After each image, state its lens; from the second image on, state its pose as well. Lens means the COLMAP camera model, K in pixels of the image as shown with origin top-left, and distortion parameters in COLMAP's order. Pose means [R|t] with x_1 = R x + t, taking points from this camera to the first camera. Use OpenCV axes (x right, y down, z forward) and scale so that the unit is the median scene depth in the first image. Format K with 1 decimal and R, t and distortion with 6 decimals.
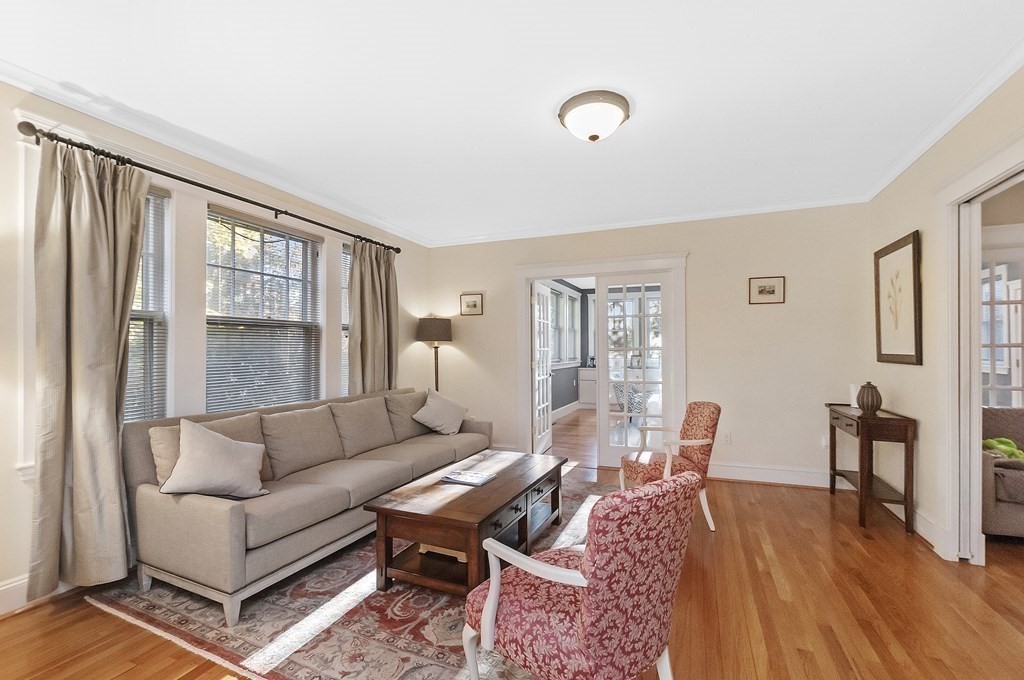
lens RADIAL K [[451.8, 0, 510.6], [0, 451.8, 346.1], [0, 0, 1]] dist [0.003775, -0.001740]
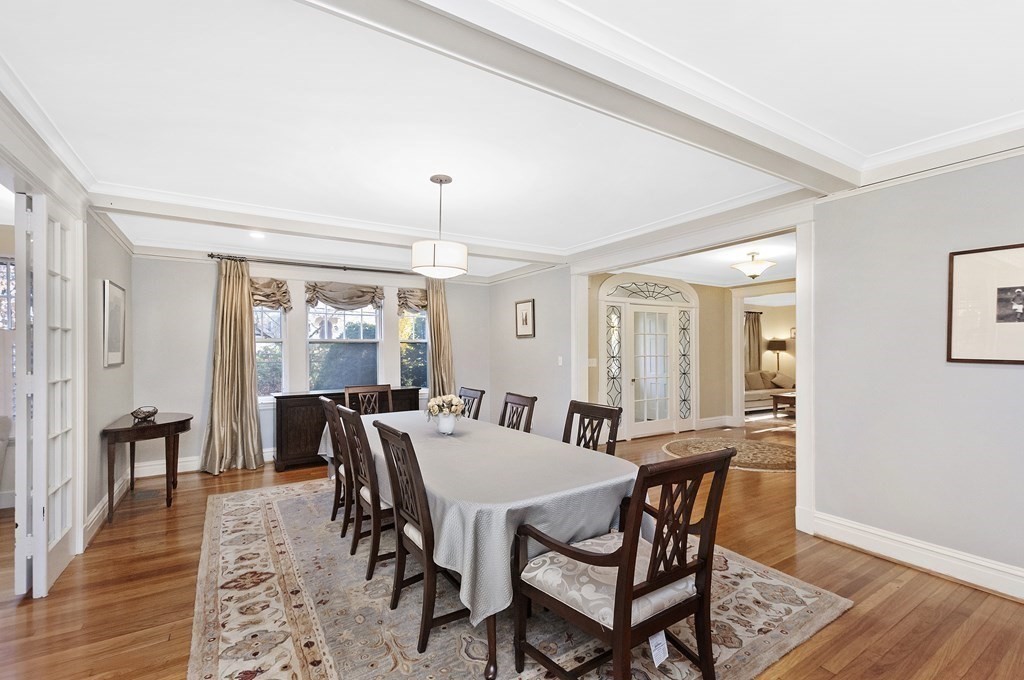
lens RADIAL K [[451.8, 0, 536.0], [0, 451.8, 355.4], [0, 0, 1]] dist [0.003775, -0.001740]
pose [[0.835174, 0.003384, -0.549975, 0.108749], [0.008208, 0.999793, 0.018616, -0.064294], [0.549925, -0.020061, 0.834973, -2.562284]]
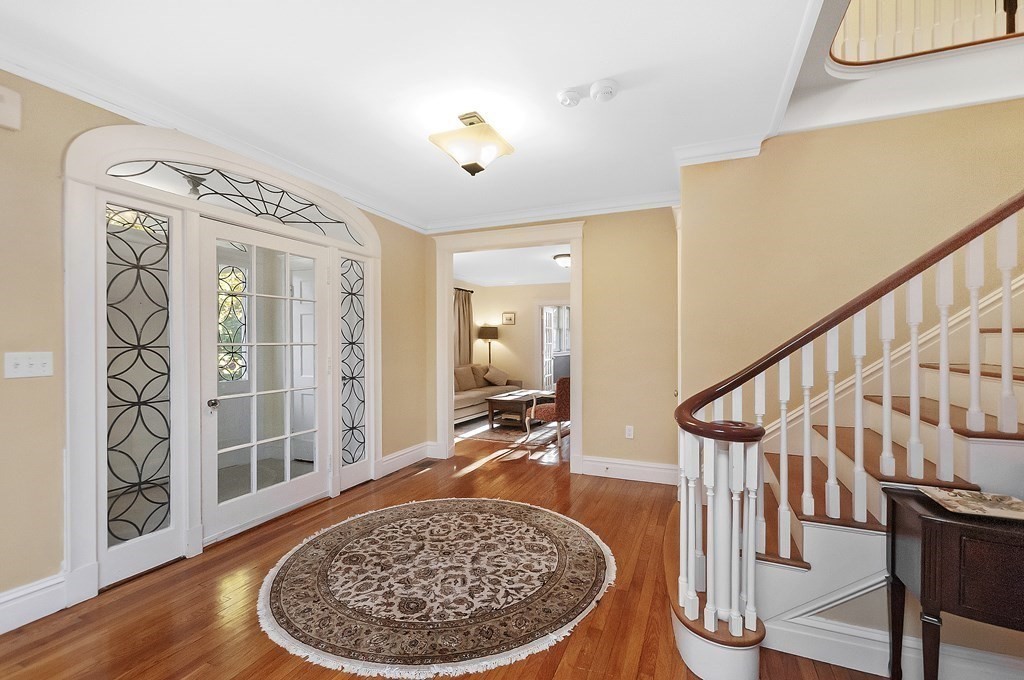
lens RADIAL K [[451.8, 0, 503.5], [0, 451.8, 345.5], [0, 0, 1]] dist [0.003775, -0.001740]
pose [[0.999422, 0.007494, -0.033146, -0.082974], [-0.006814, 0.999765, 0.020592, -0.038057], [0.033292, -0.020354, 0.999238, -1.401805]]
